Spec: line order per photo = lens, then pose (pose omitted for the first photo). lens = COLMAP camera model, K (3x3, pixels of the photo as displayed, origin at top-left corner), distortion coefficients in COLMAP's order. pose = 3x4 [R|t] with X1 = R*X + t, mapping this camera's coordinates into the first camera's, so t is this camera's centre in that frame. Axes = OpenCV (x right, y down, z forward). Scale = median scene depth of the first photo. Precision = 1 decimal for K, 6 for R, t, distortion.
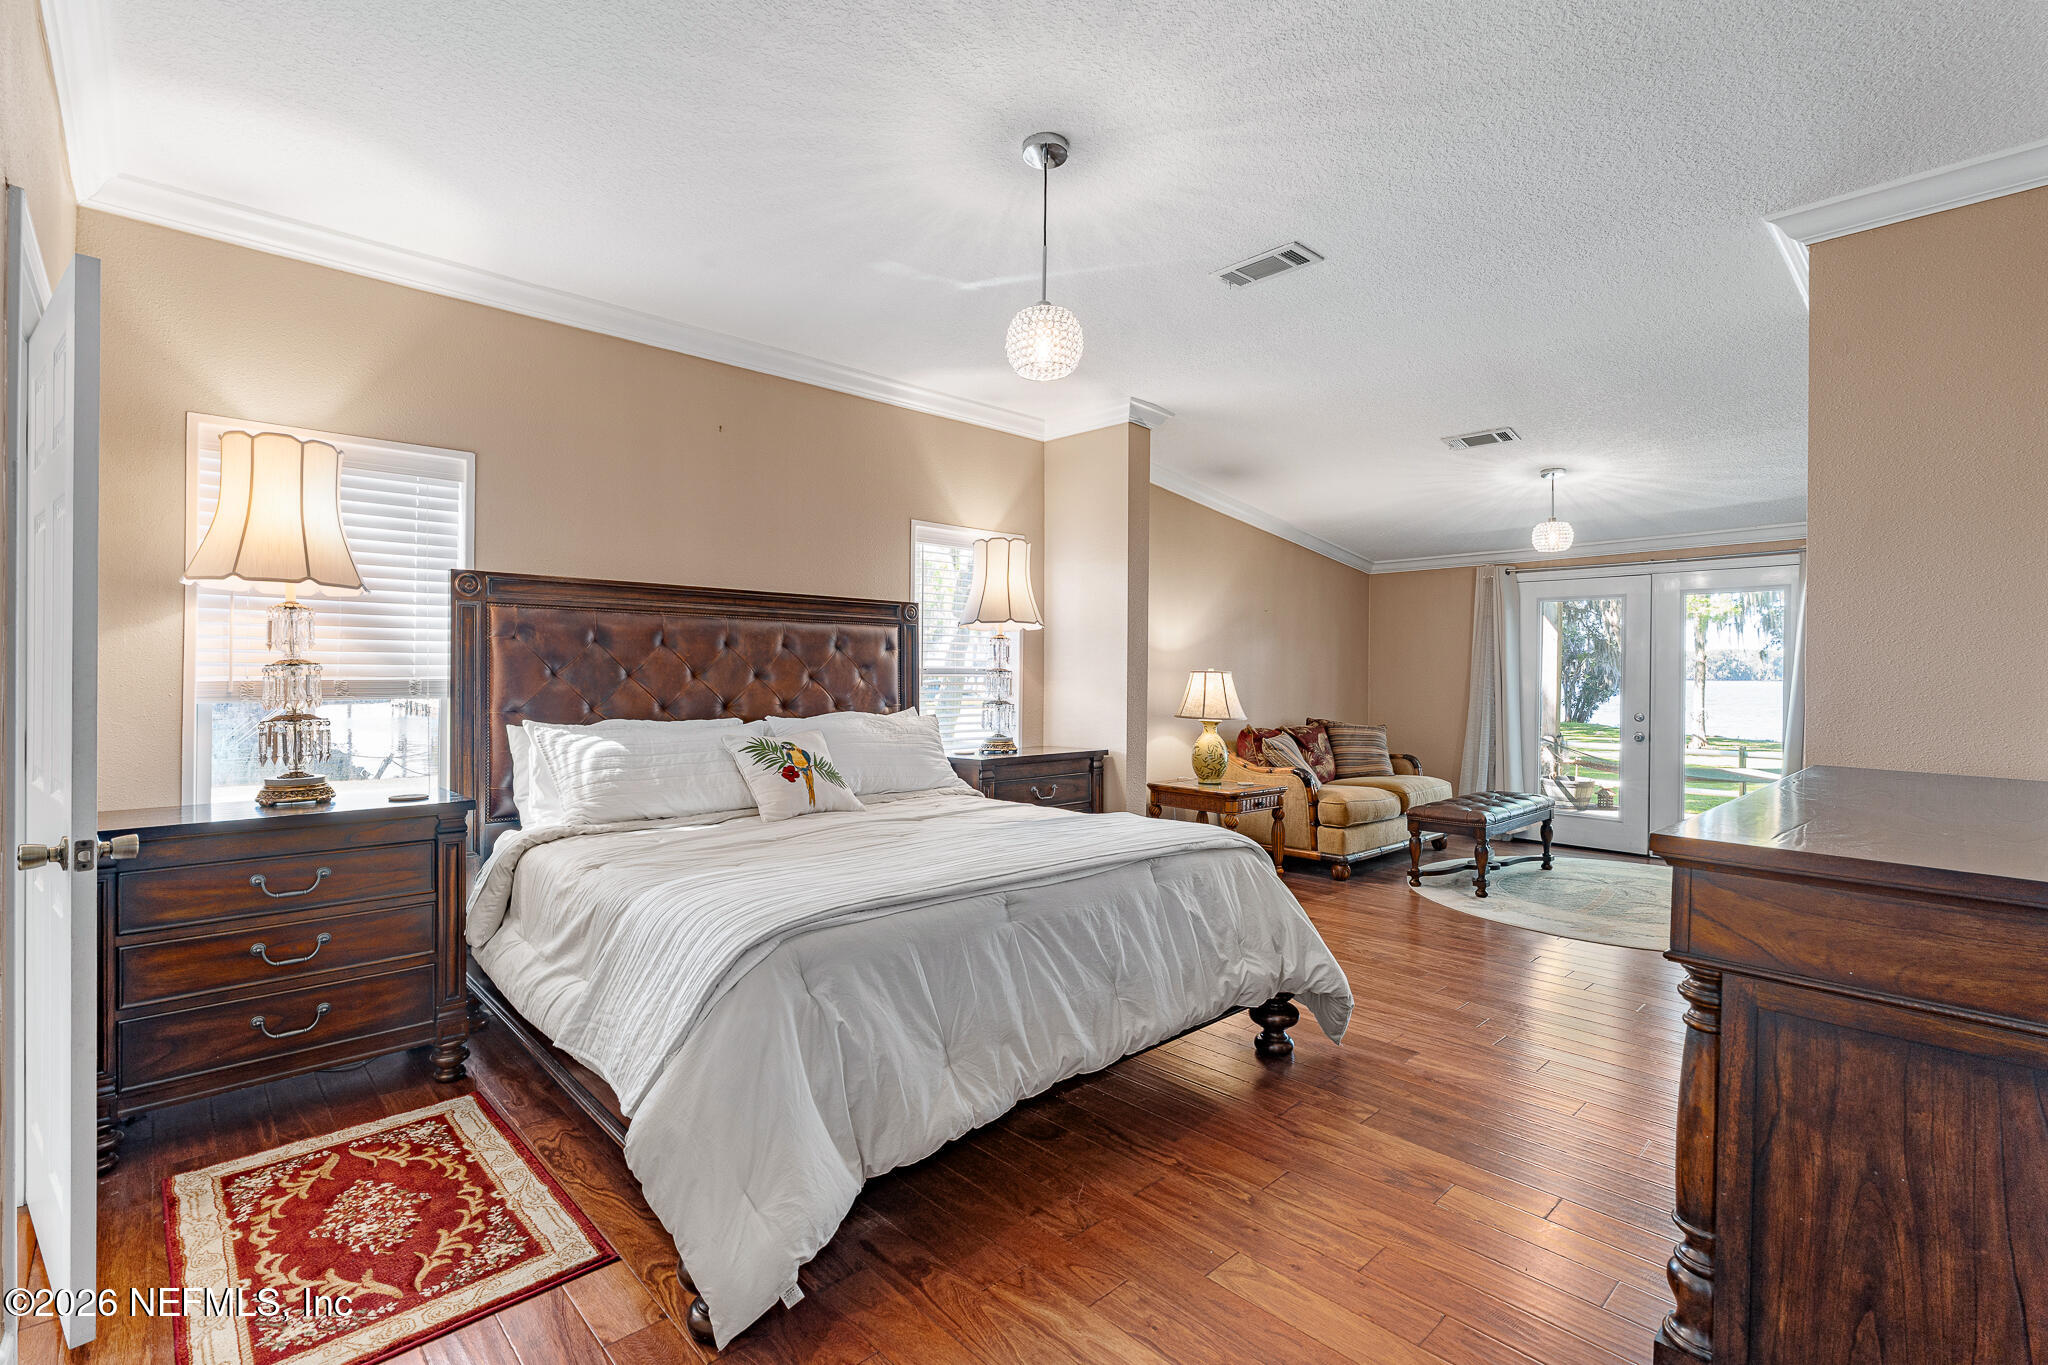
lens RADIAL K [[918.3, 0, 1024.5], [0, 918.3, 679.2], [0, 0, 1]] dist [-0.000179, 0.000092]
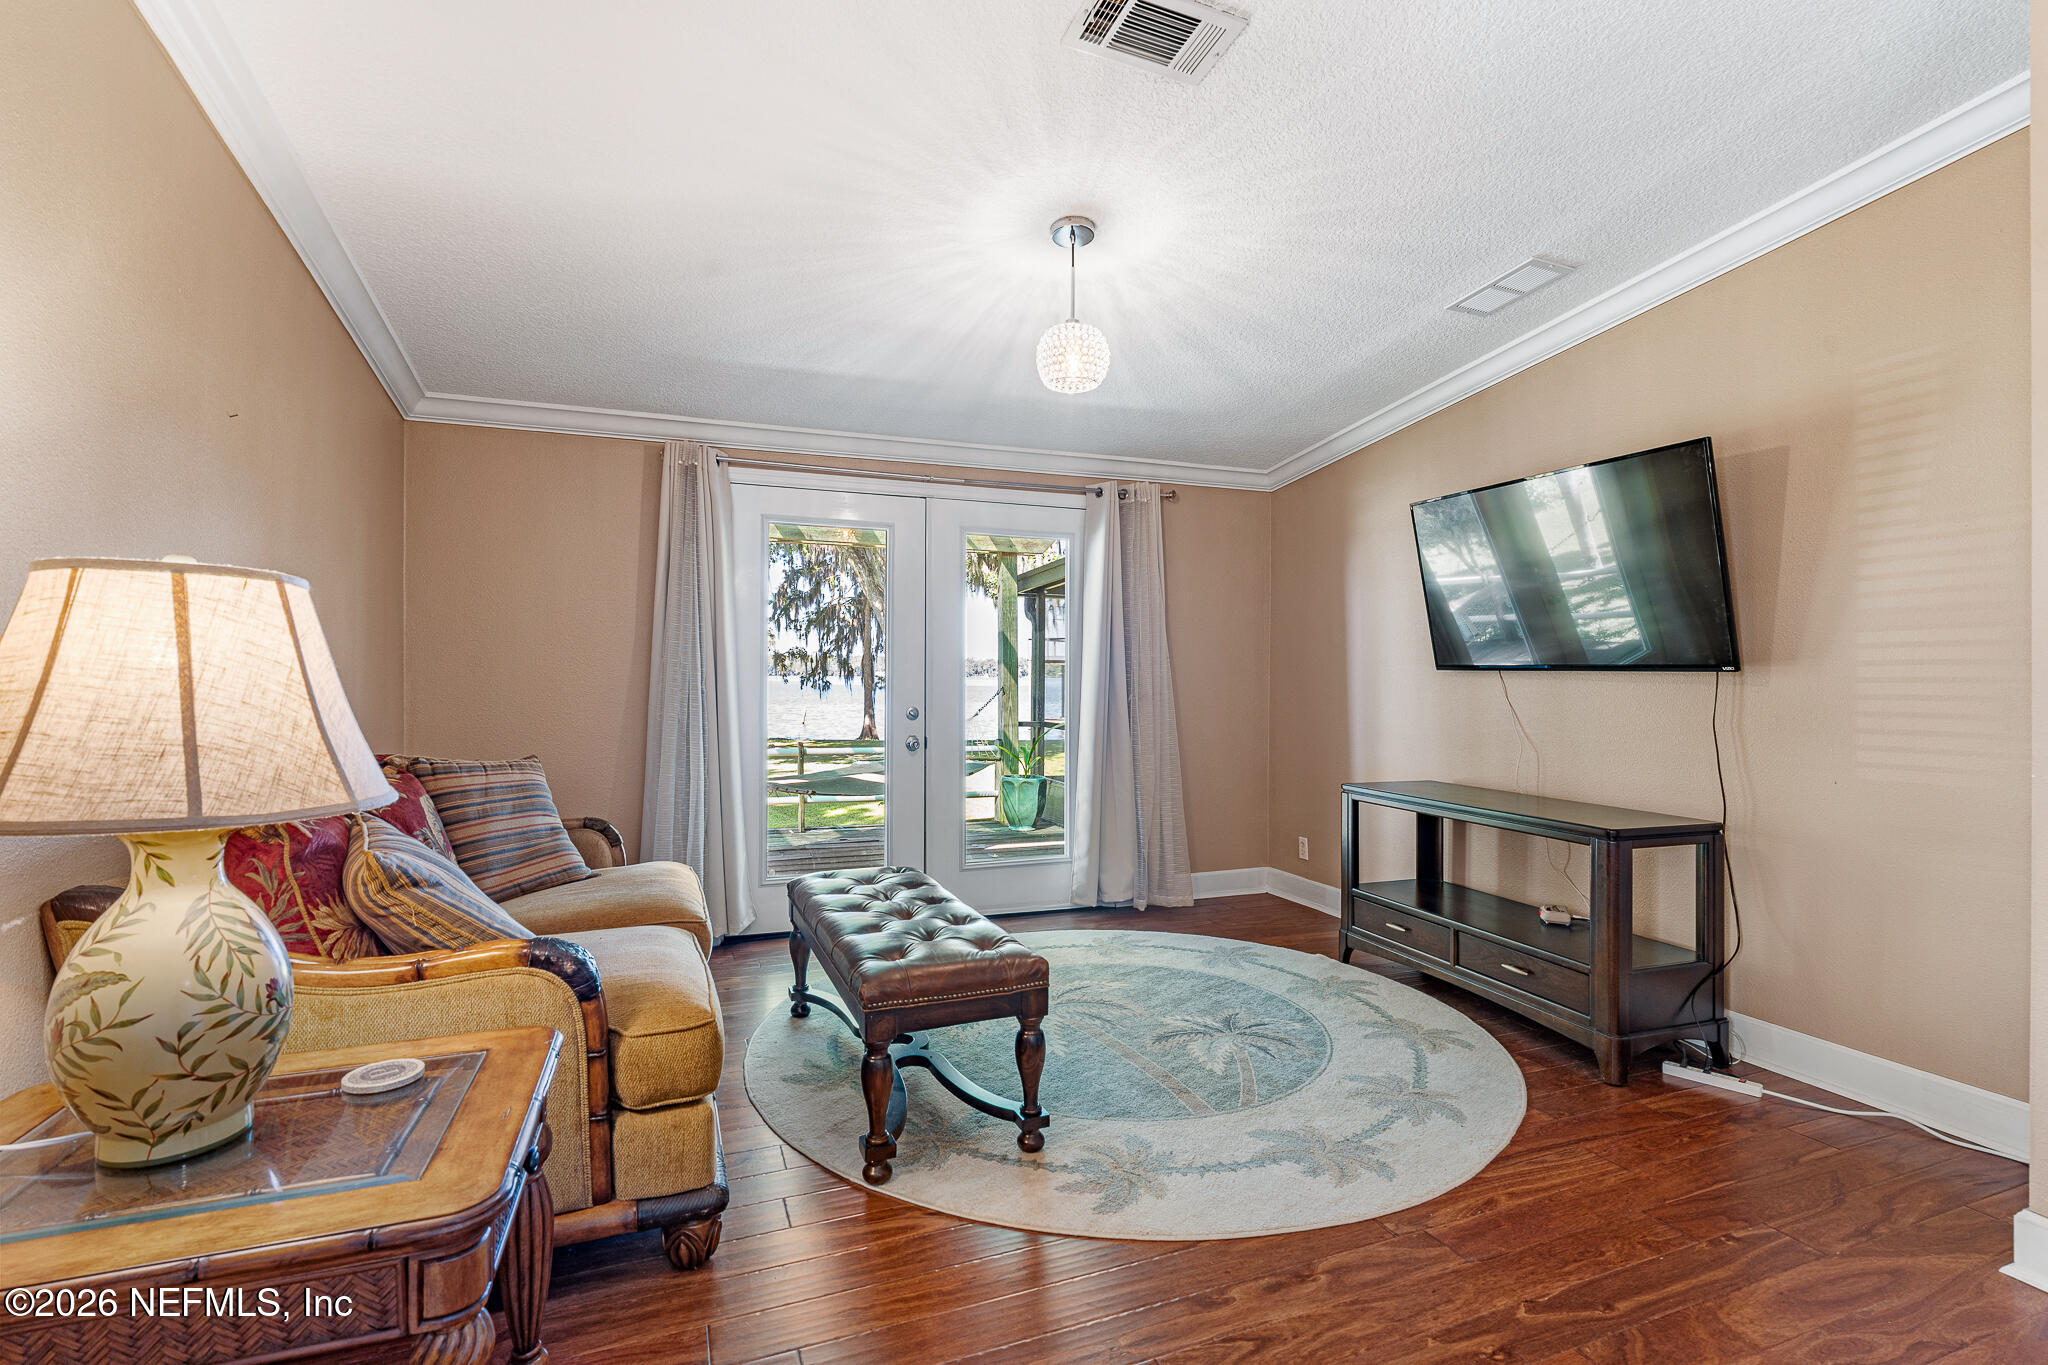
lens RADIAL K [[947.7, 0, 1024.0], [0, 947.7, 682.5], [0, 0, 1]] dist [-0.000267, -0.000007]
pose [[0.385655, -0.009593, 0.922593, 0.086847], [0.006729, 0.999949, 0.007585, 0.016463], [-0.922619, 0.003283, 0.385699, 0.756800]]
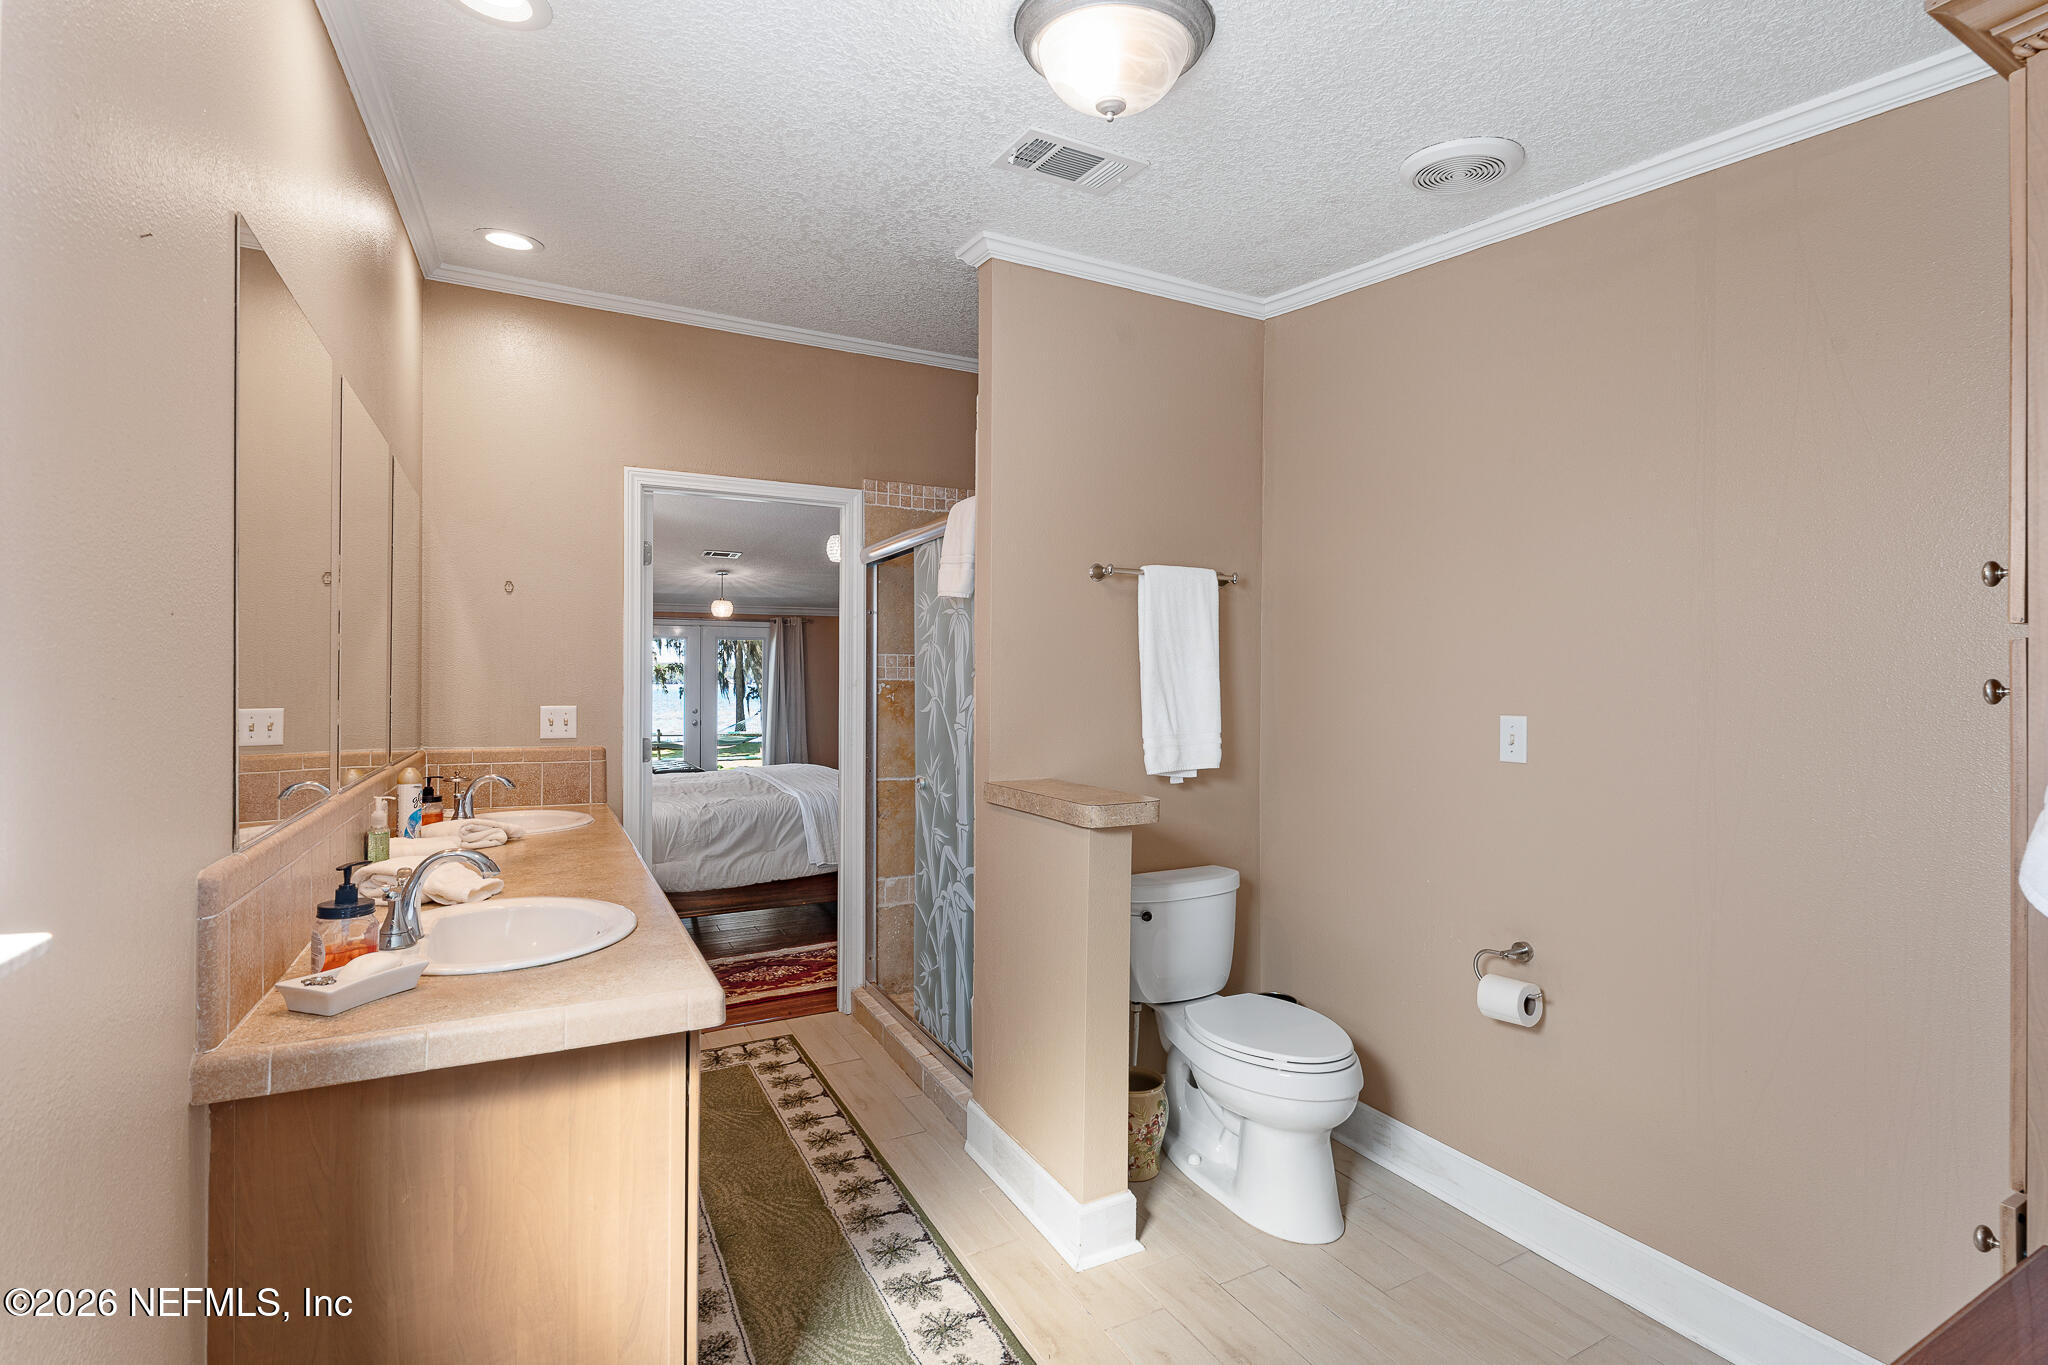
lens RADIAL K [[909.9, 0, 1017.4], [0, 909.9, 676.2], [0, 0, 1]] dist [-0.000602, -0.000036]
pose [[0.278489, 0.009958, 0.960388, -0.822225], [-0.000902, 0.999949, -0.010106, -0.004257], [-0.960439, 0.001948, 0.278484, -0.008584]]
